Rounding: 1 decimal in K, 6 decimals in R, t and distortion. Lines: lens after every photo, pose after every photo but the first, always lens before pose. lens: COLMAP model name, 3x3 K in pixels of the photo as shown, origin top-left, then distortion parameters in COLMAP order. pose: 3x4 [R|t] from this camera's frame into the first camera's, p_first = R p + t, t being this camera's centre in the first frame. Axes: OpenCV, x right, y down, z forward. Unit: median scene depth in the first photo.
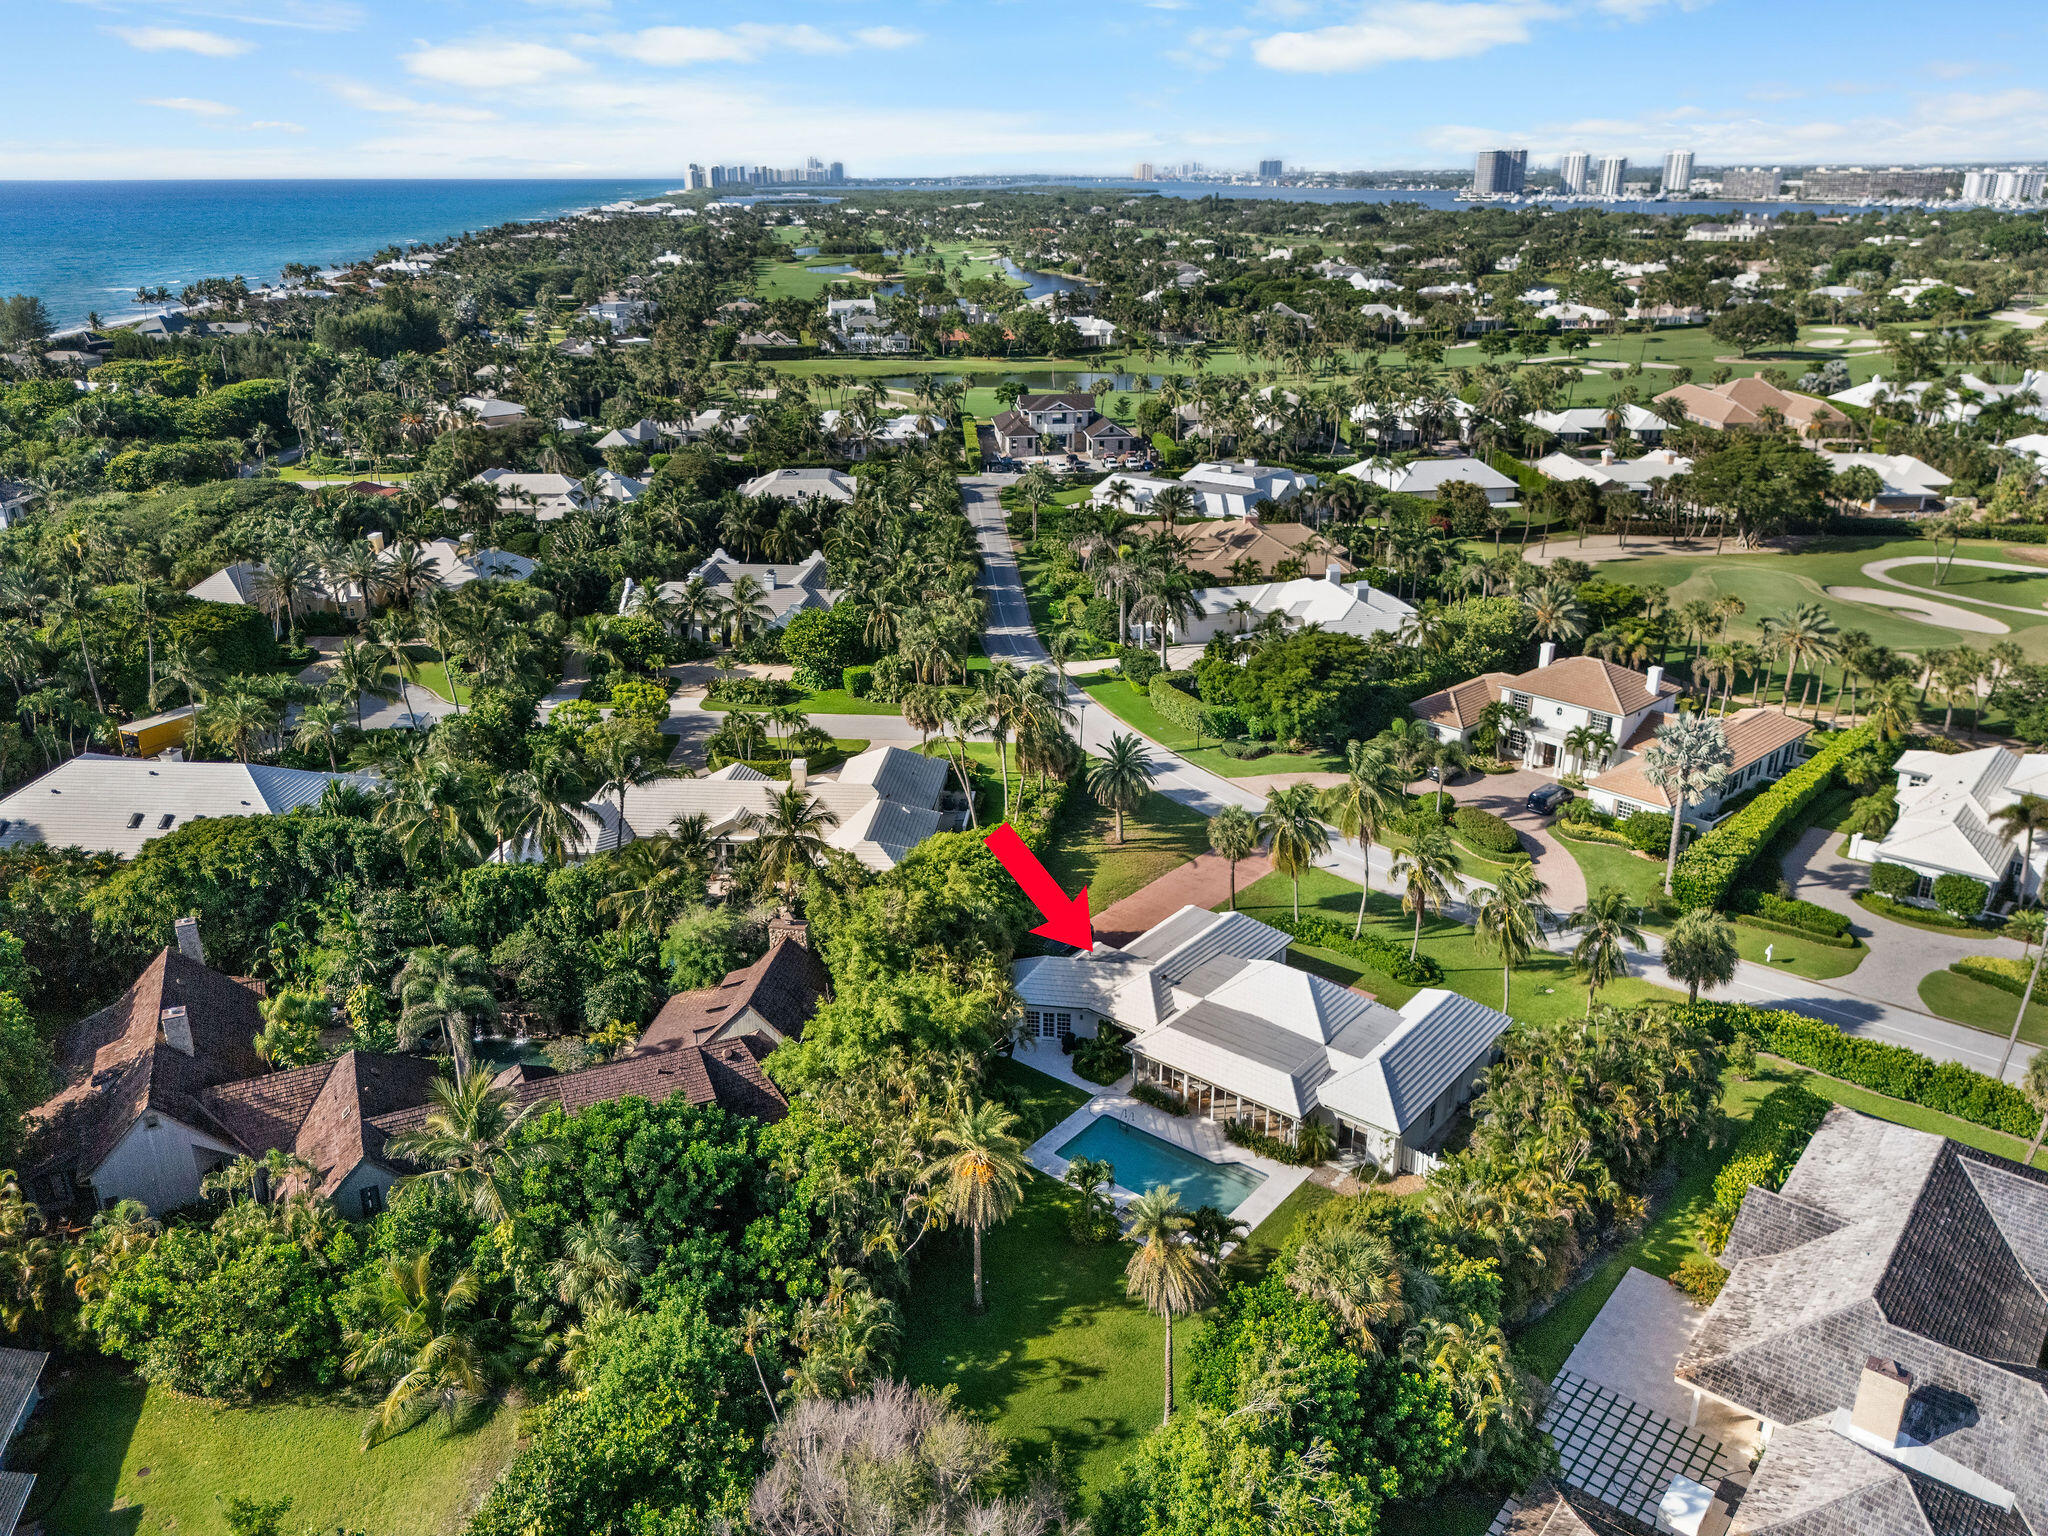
lens RADIAL K [[1525.4, 0, 1027.7], [0, 1525.4, 898.9], [0, 0, 1]] dist [0.060863, 0.002609]
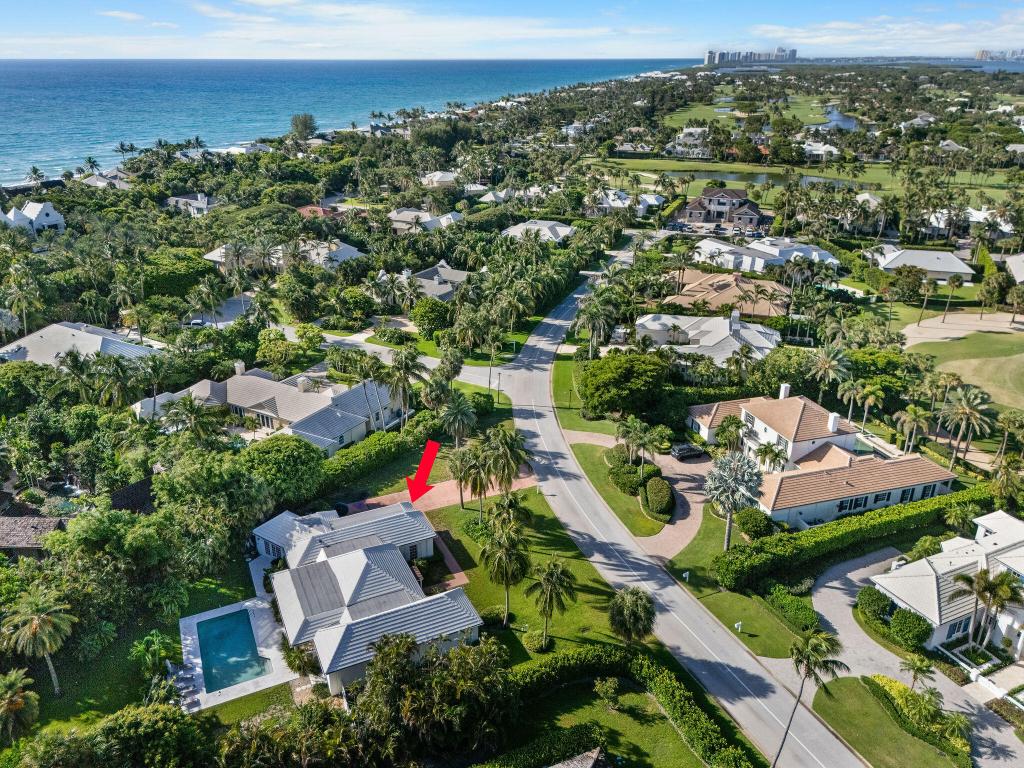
lens RADIAL K [[723.2, 0, 510.5], [0, 723.2, 479.9], [0, 0, 1]] dist [0.114732, -0.057314]
pose [[0.900035, 0.228372, -0.371192, 0.393634], [-0.198939, 0.973085, 0.116310, -0.106362], [0.387763, -0.030838, 0.921243, 0.219274]]
